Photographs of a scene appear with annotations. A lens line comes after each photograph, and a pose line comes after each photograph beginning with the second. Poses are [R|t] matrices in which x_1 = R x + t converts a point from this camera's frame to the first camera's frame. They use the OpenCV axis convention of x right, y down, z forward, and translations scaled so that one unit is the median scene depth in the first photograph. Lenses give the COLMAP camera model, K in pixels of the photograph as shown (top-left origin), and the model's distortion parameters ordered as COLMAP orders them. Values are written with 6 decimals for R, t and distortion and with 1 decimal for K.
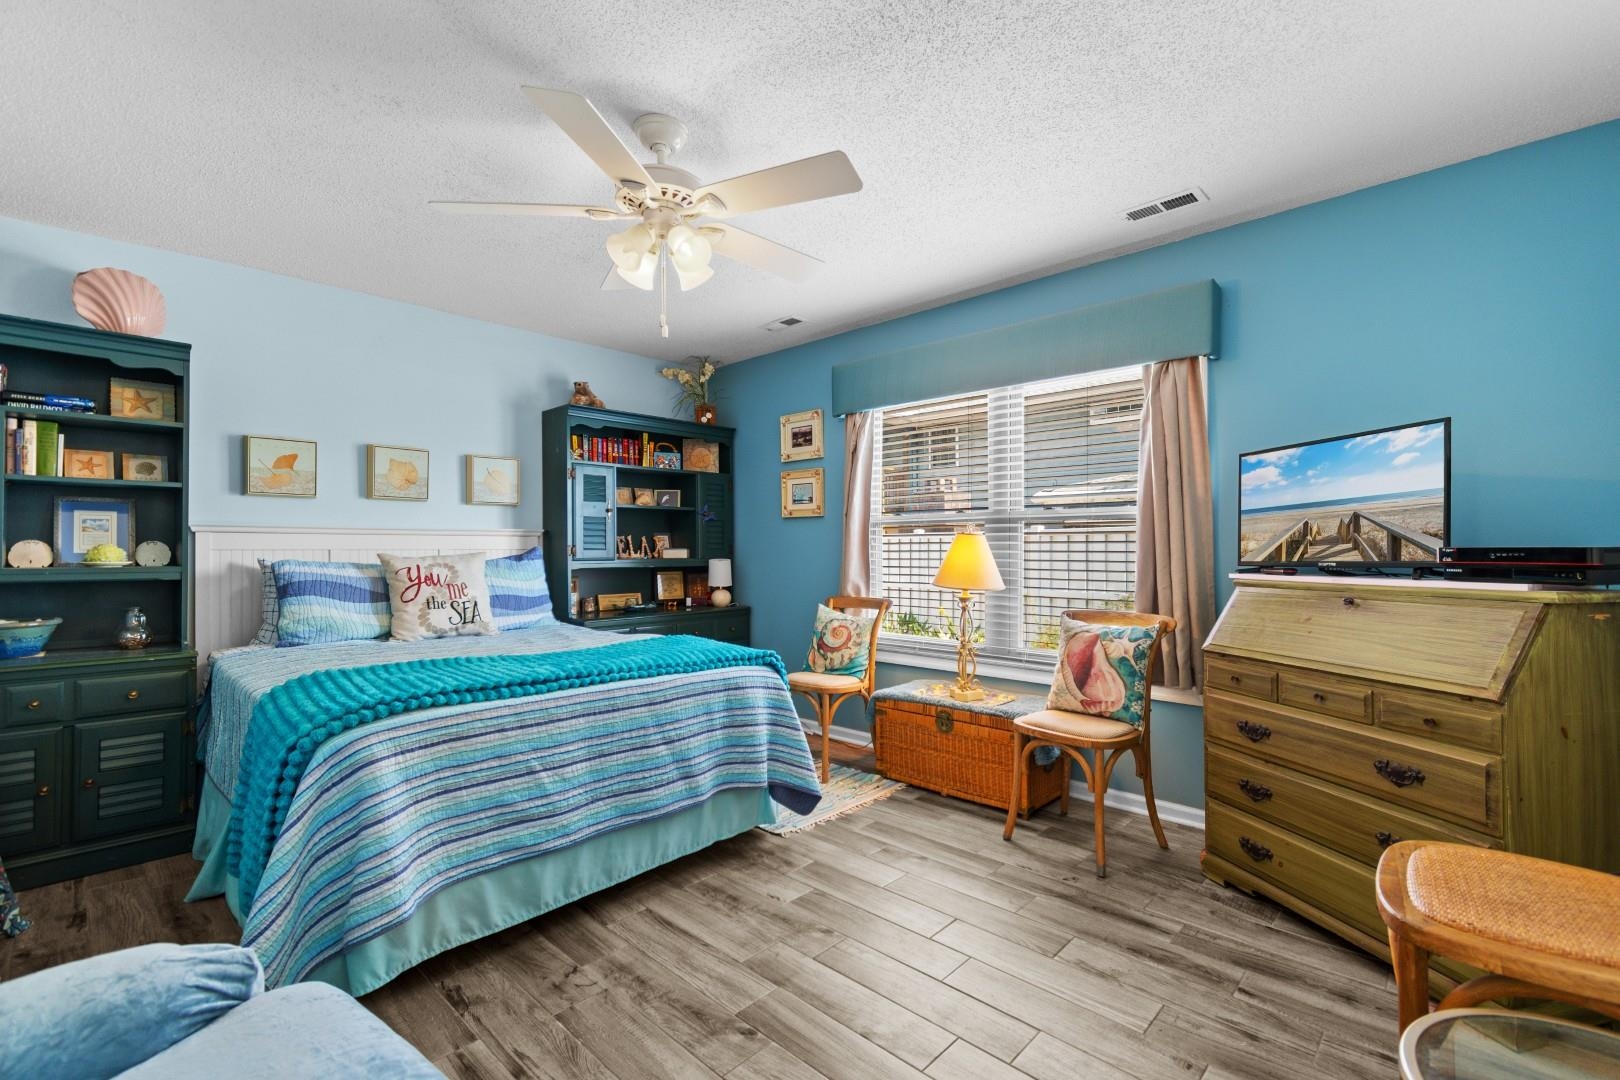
lens RADIAL K [[723.6, 0, 814.6], [0, 723.6, 547.3], [0, 0, 1]] dist [0.004416, -0.002059]
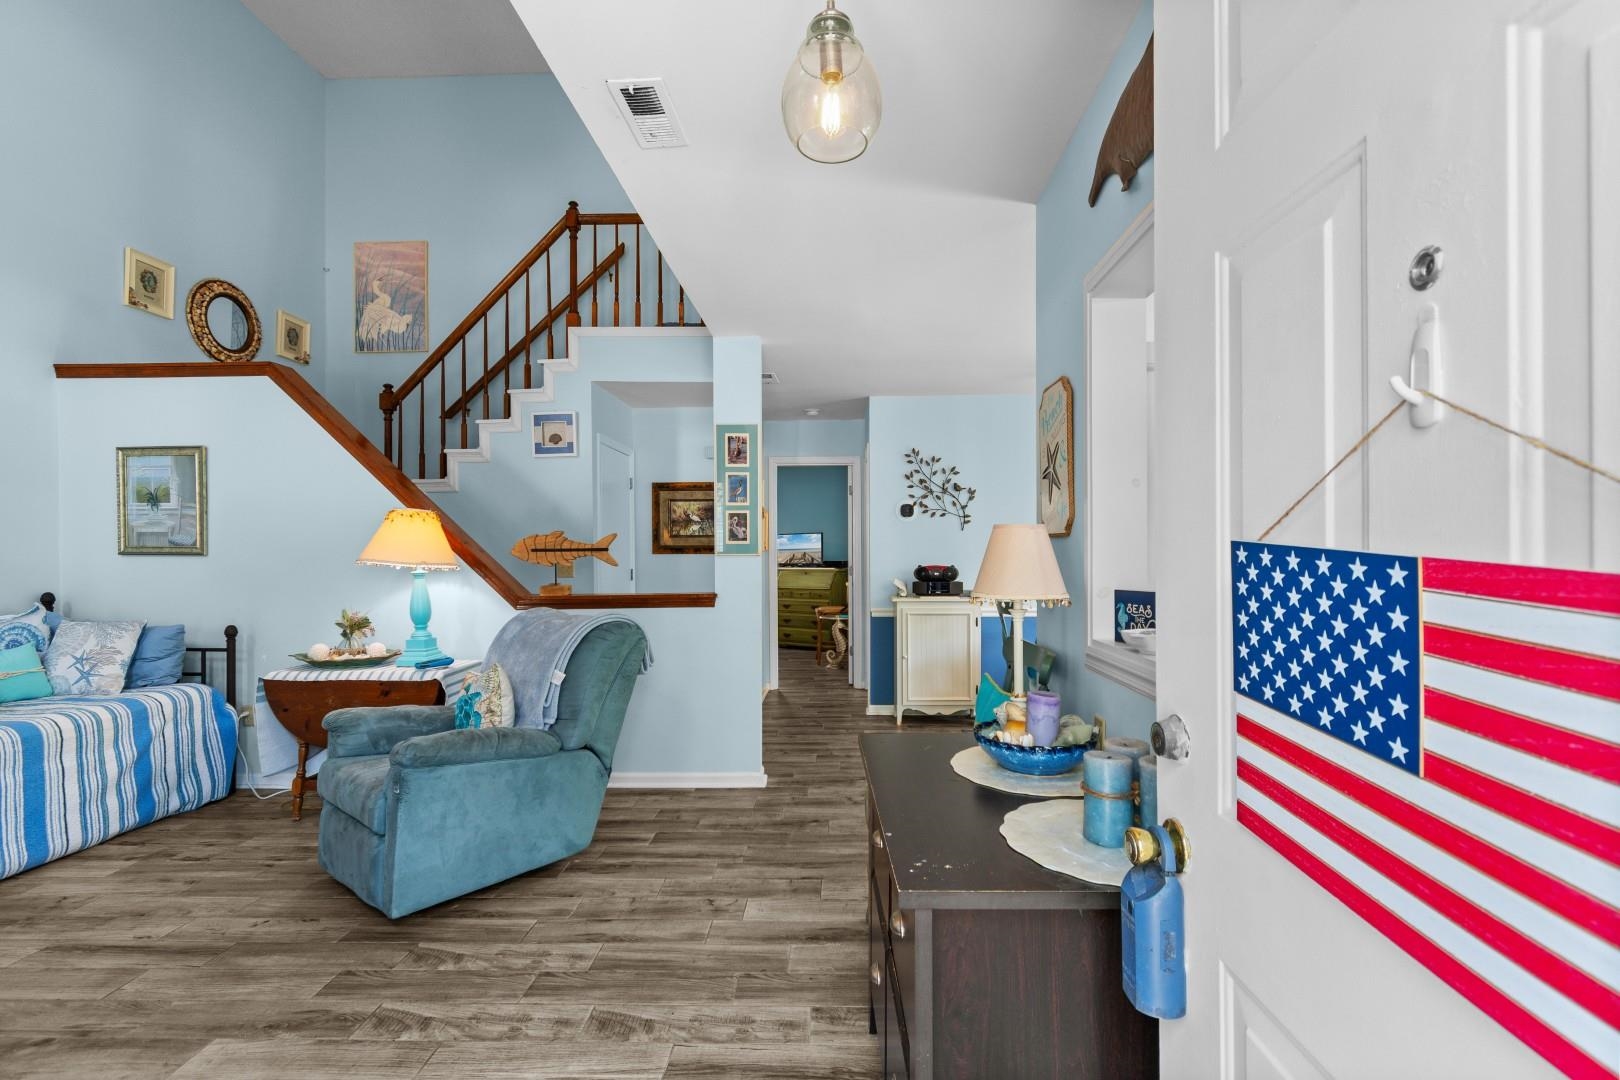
lens RADIAL K [[723.6, 0, 835.8], [0, 723.6, 544.4], [0, 0, 1]] dist [0.004416, -0.002059]
pose [[0.734739, 0.010906, 0.678262, -1.802224], [-0.002167, 0.999903, -0.013731, -0.034378], [-0.678346, 0.008619, 0.734692, -2.012002]]
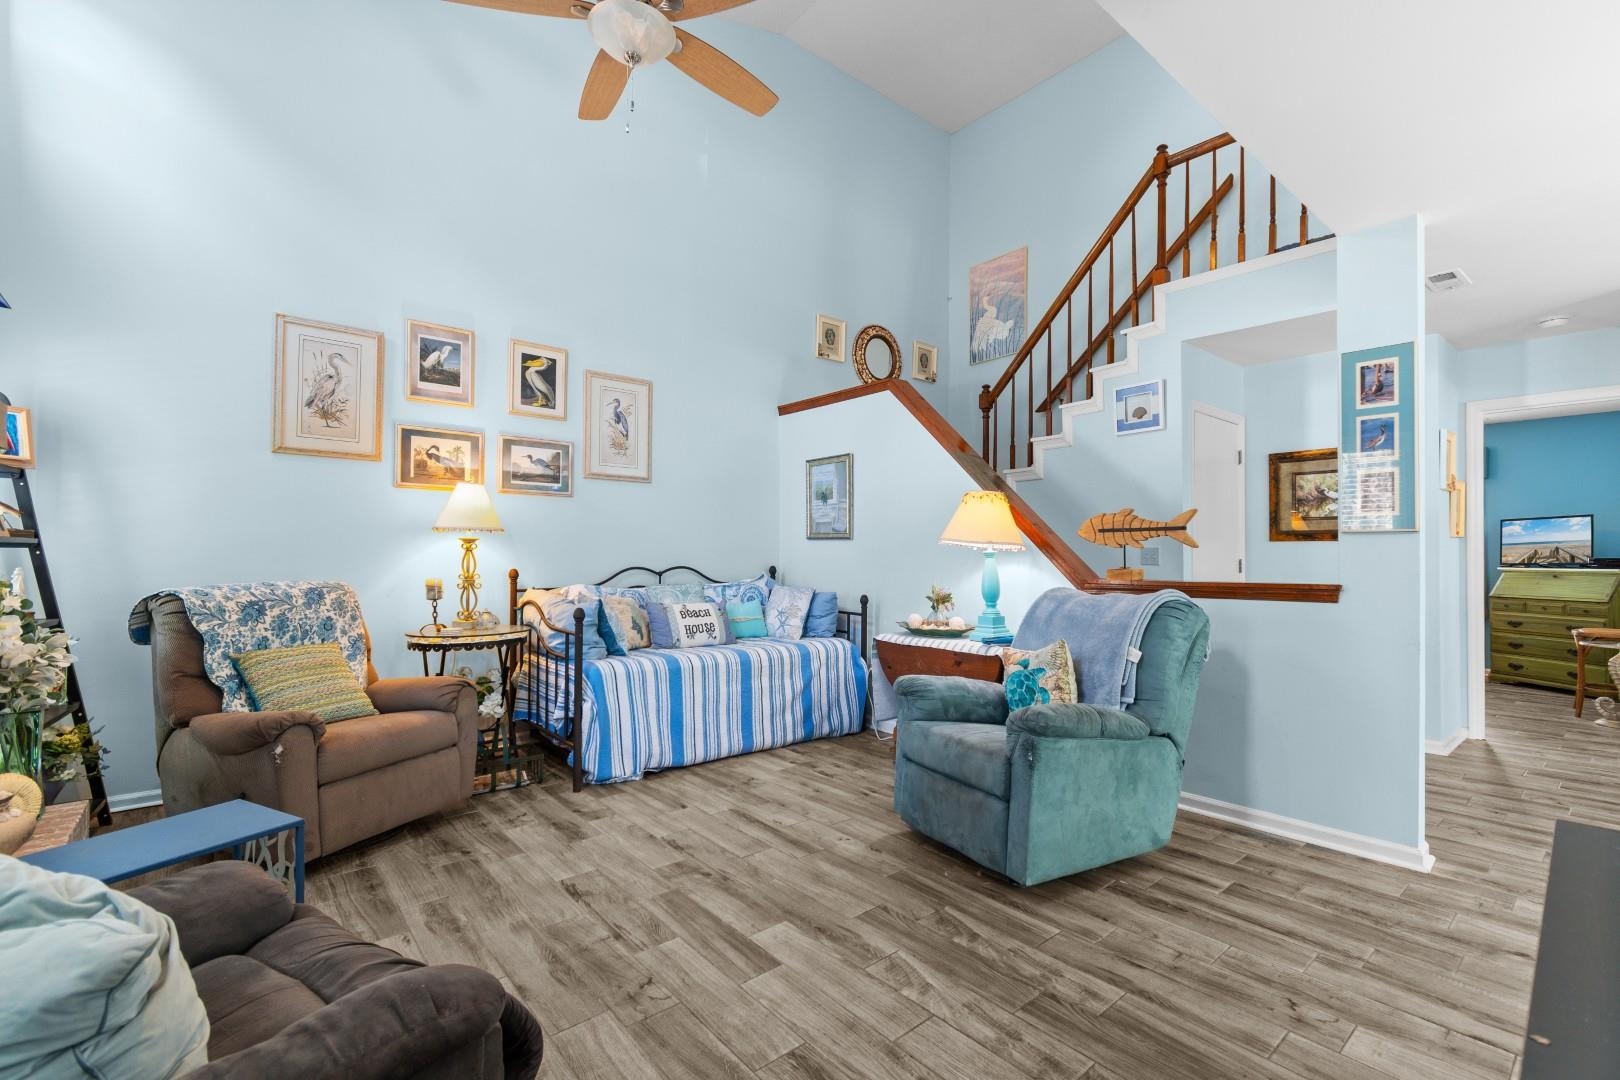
lens RADIAL K [[723.6, 0, 803.5], [0, 723.6, 545.5], [0, 0, 1]] dist [0.004416, -0.002059]
pose [[0.993029, 0.009307, -0.117504, -1.638911], [-0.010493, 0.999900, -0.009481, 0.007908], [0.117404, 0.010648, 0.993027, -1.922285]]
